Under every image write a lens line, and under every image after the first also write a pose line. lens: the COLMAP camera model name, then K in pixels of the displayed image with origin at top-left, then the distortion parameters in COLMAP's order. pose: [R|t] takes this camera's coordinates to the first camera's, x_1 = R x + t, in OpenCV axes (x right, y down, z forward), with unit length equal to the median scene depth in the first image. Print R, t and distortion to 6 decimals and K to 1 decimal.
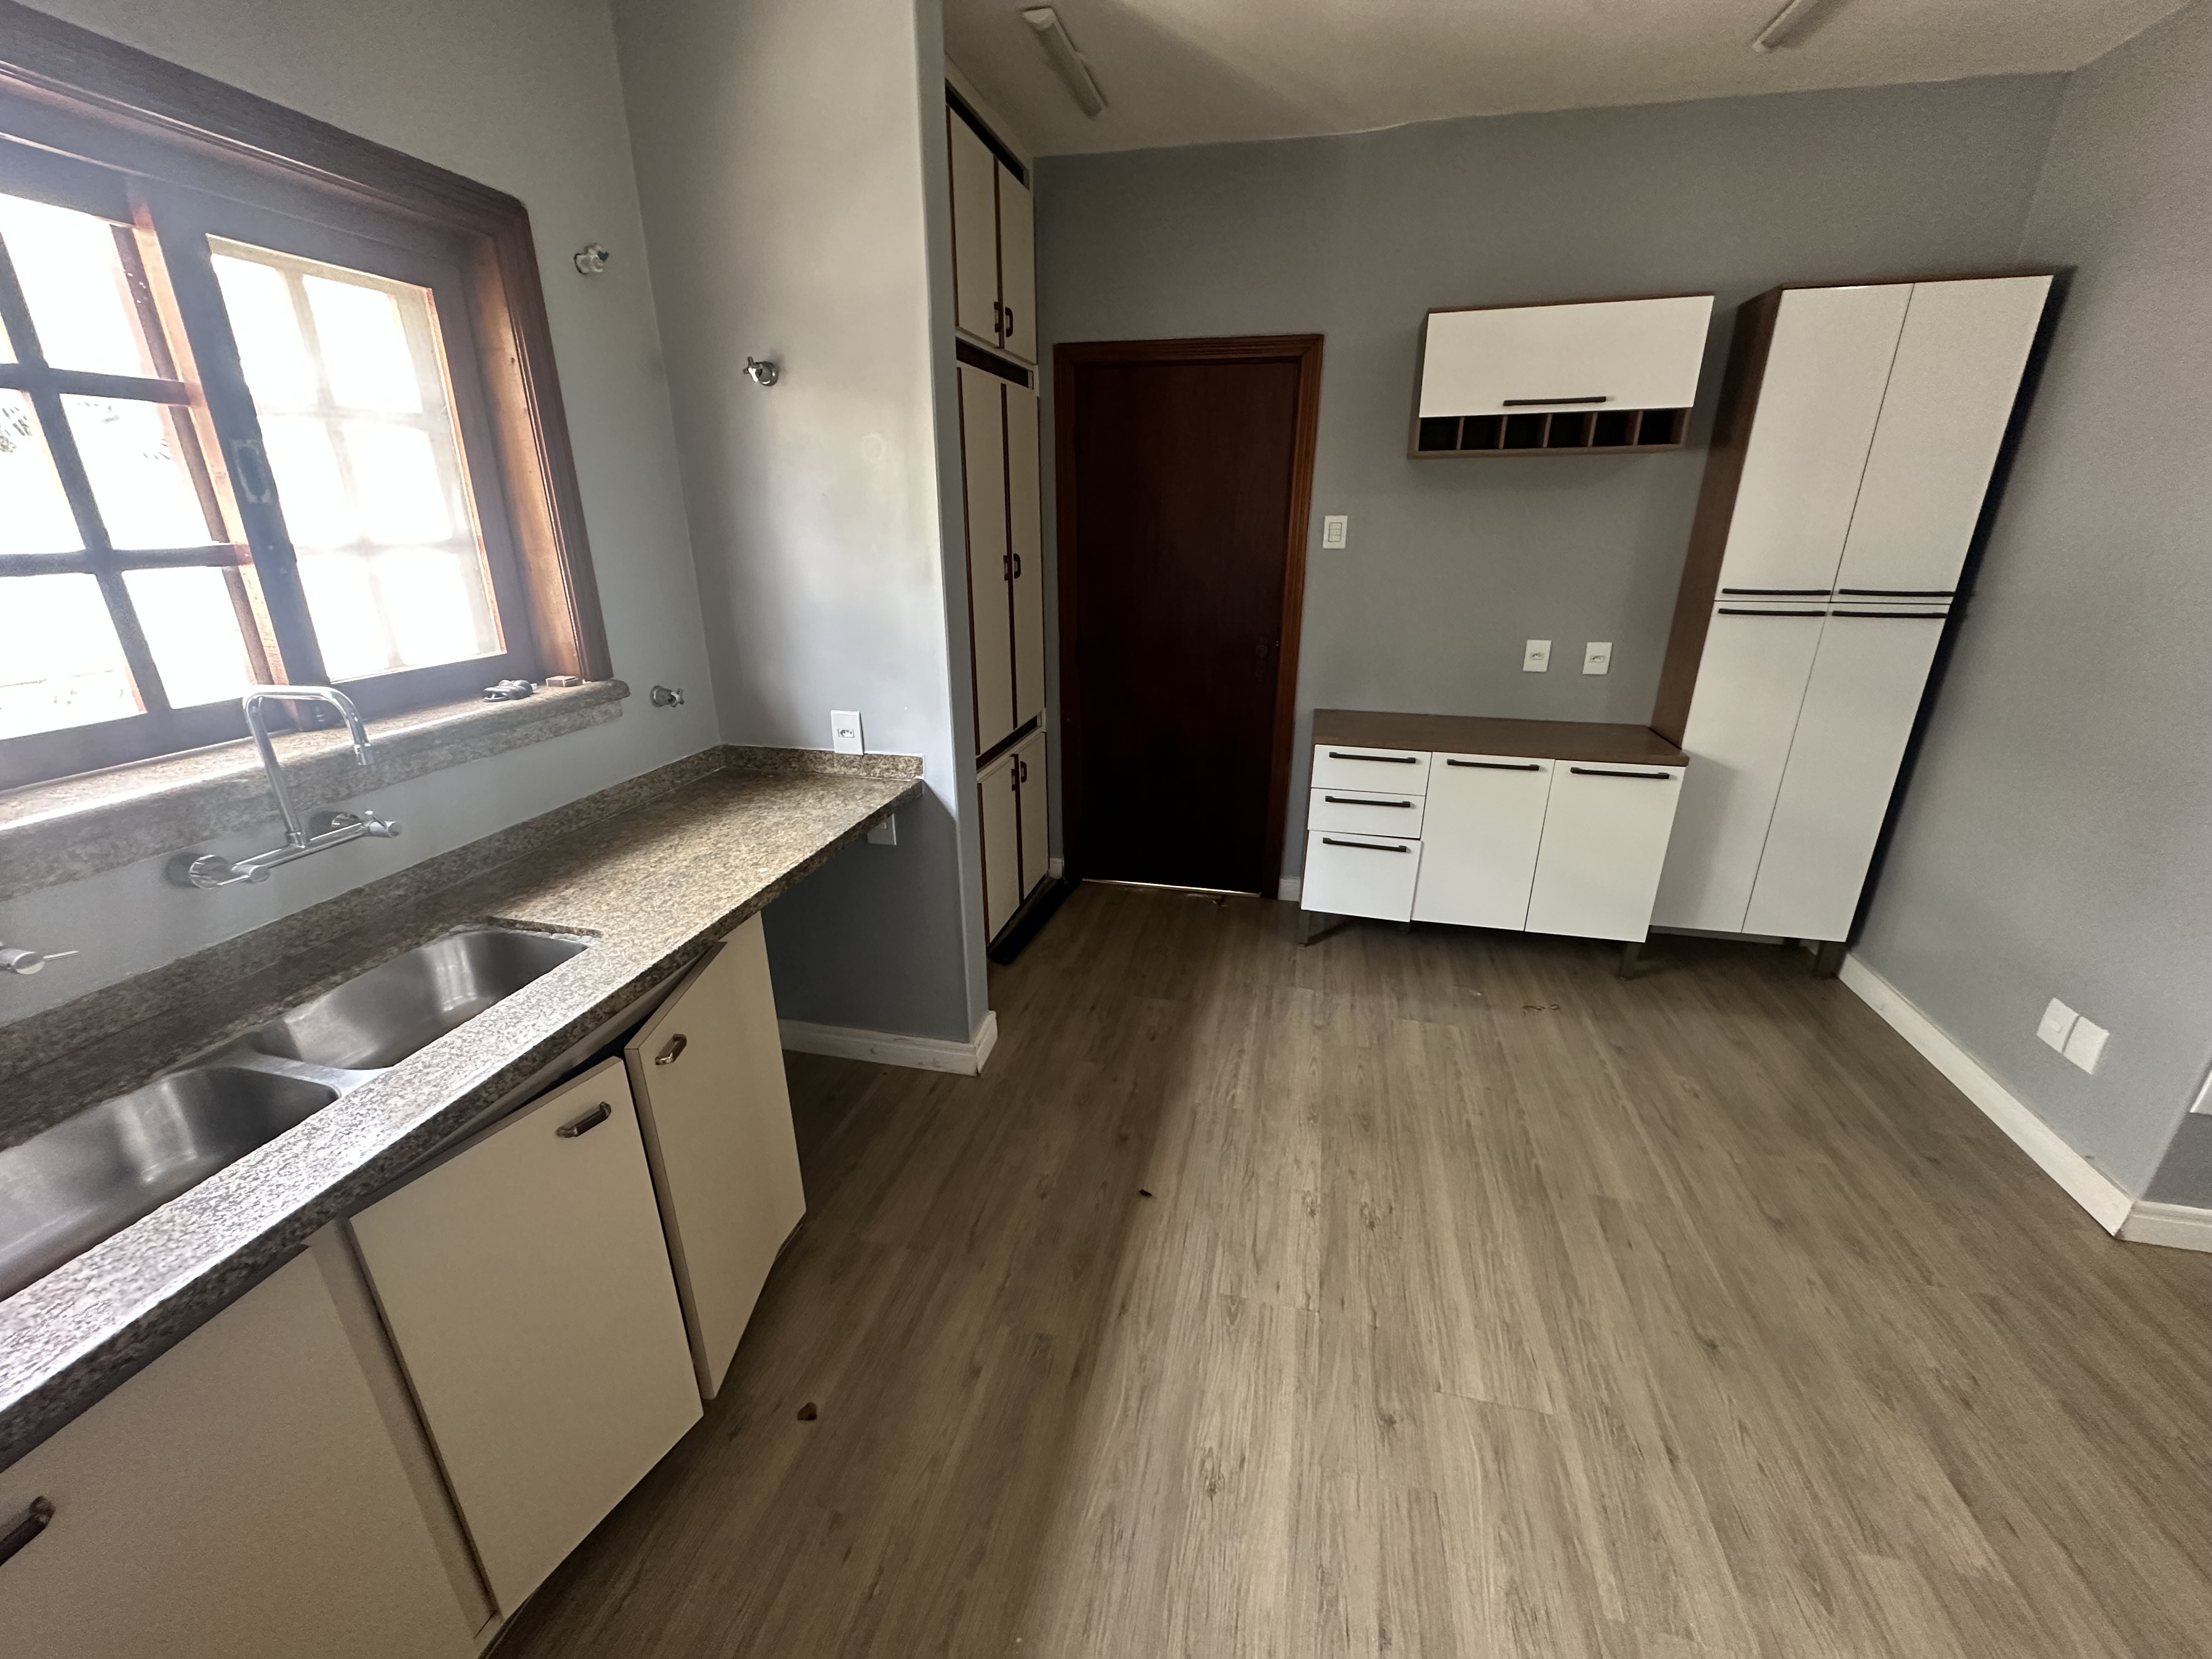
lens RADIAL K [[881.0, 0, 1105.1], [0, 881.0, 827.8], [0, 0, 1]] dist [0.003592, 0.000141]
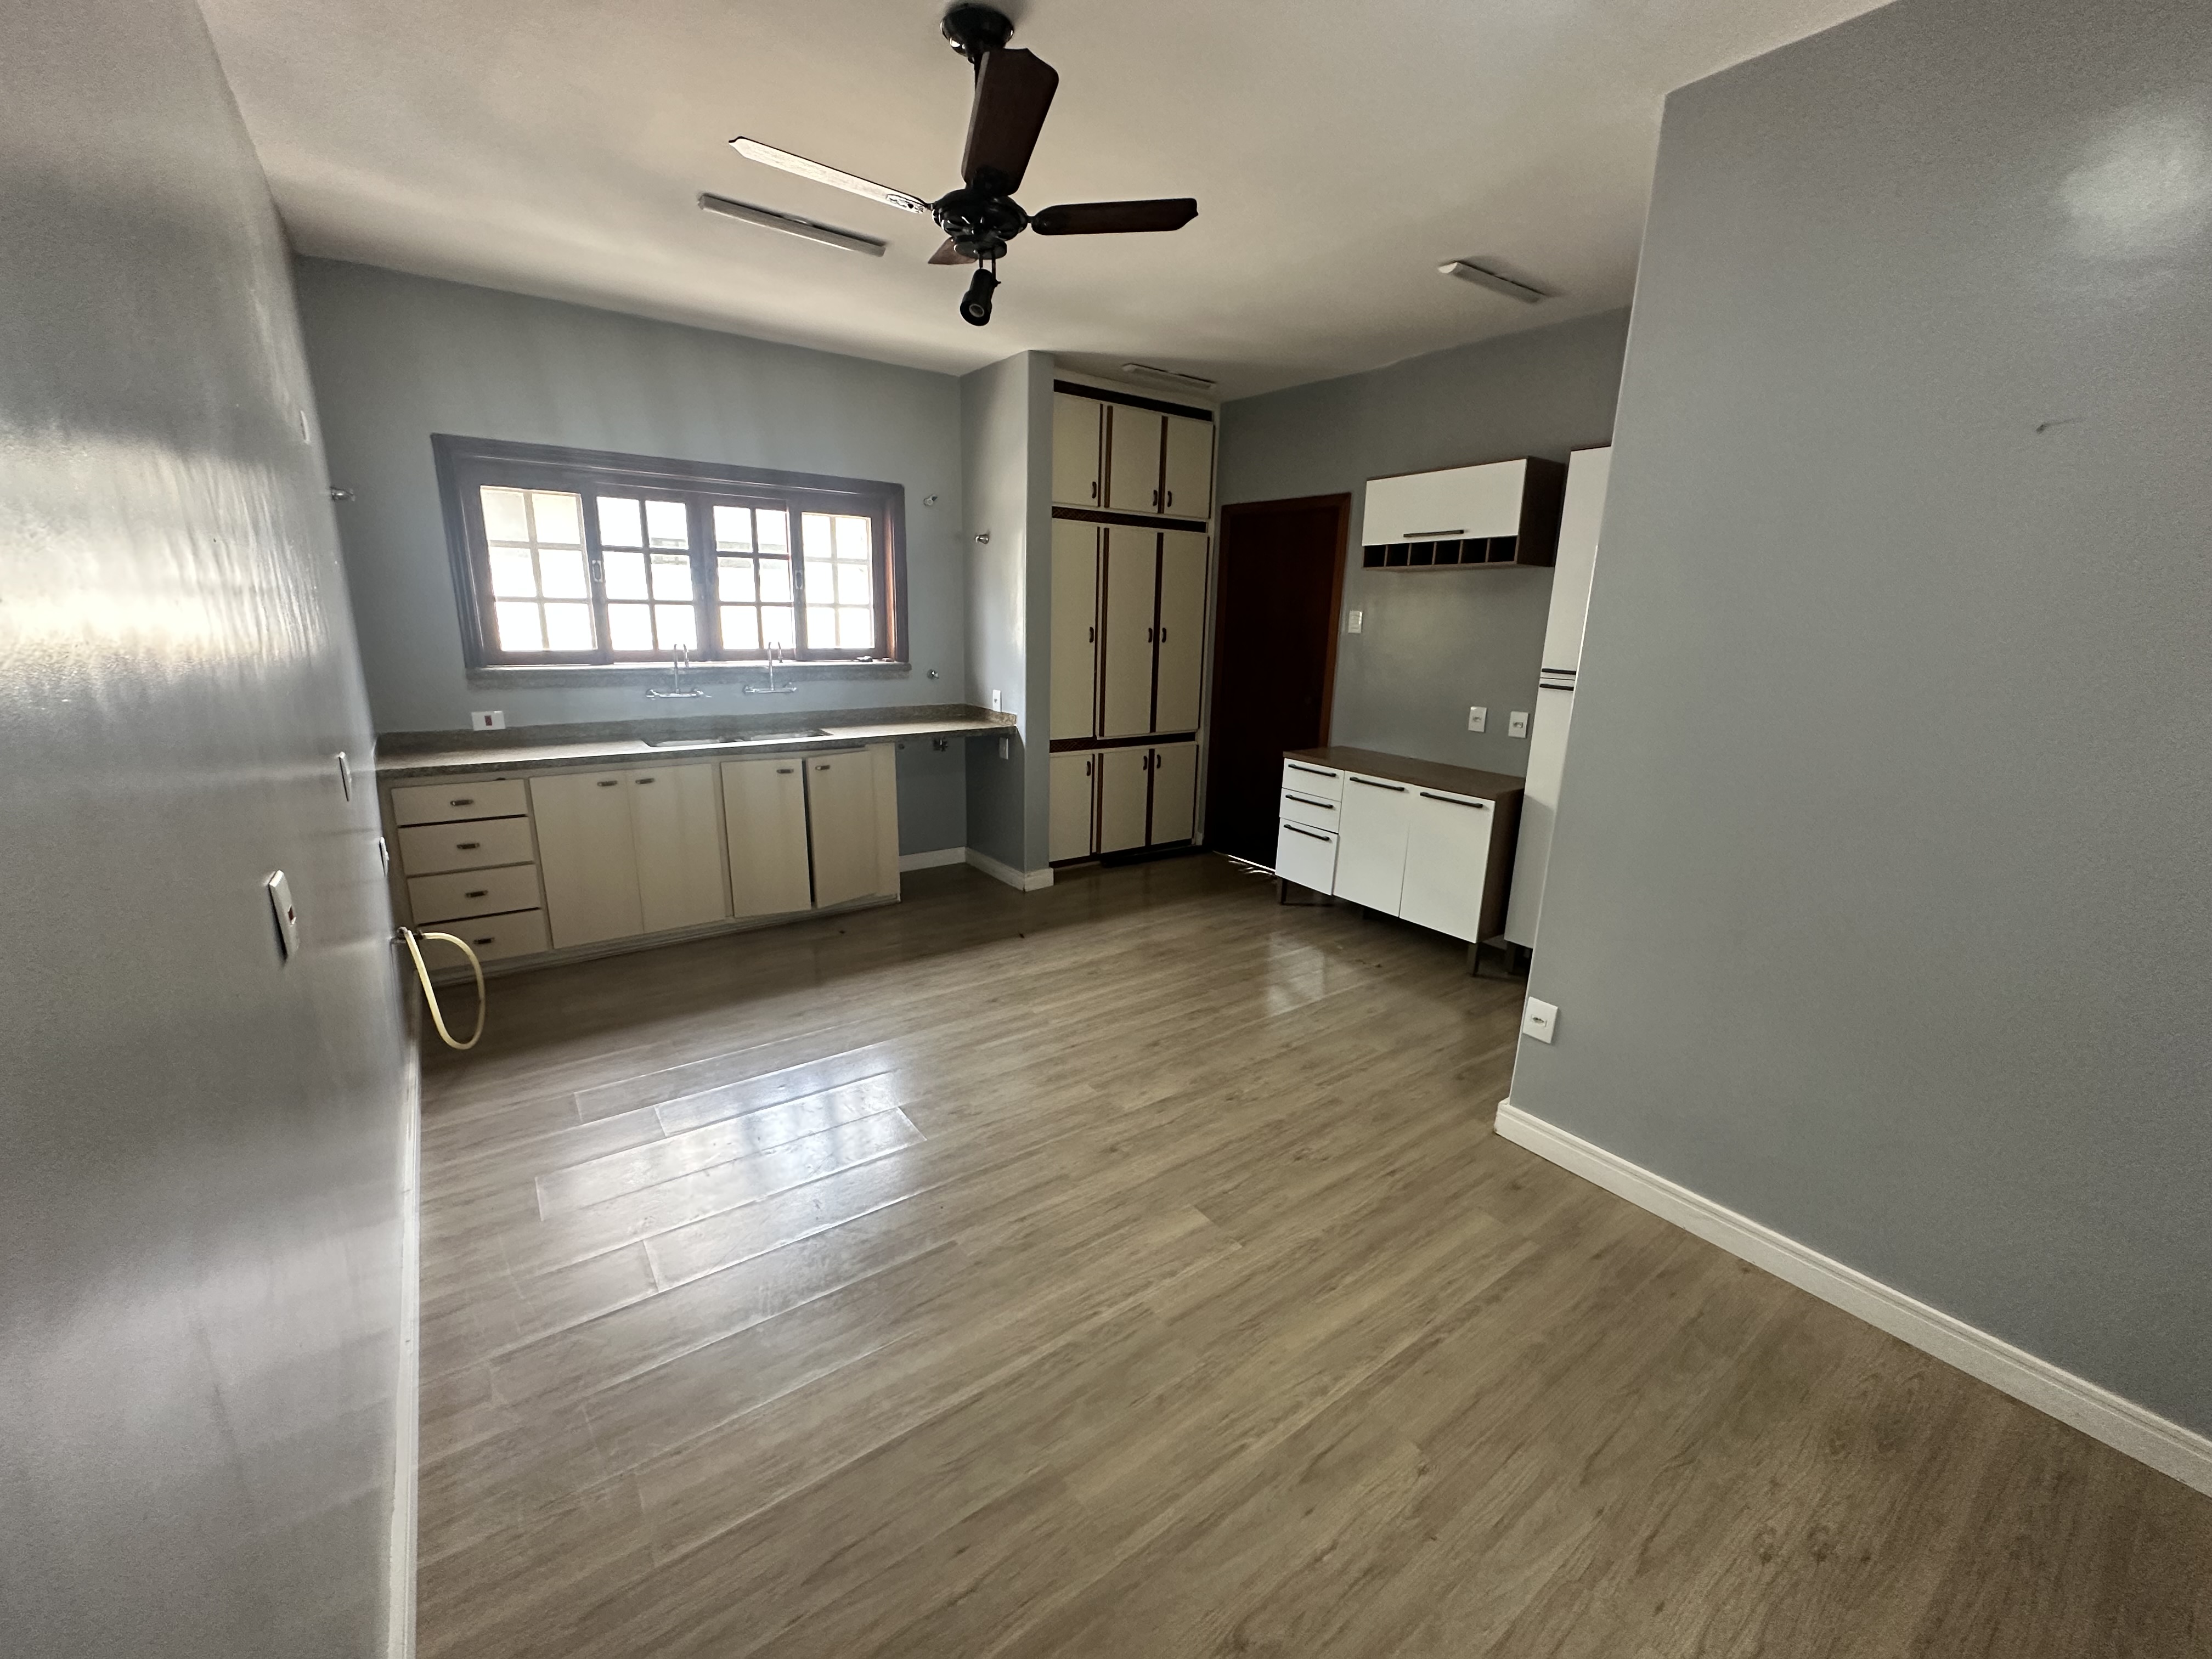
lens RADIAL K [[881.0, 0, 1111.7], [0, 881.0, 828.8], [0, 0, 1]] dist [0.003592, 0.000141]
pose [[0.761207, 0.175804, -0.624225, 1.116623], [-0.245534, 0.969026, -0.026502, 0.152762], [0.600231, 0.173442, 0.780795, -0.360183]]
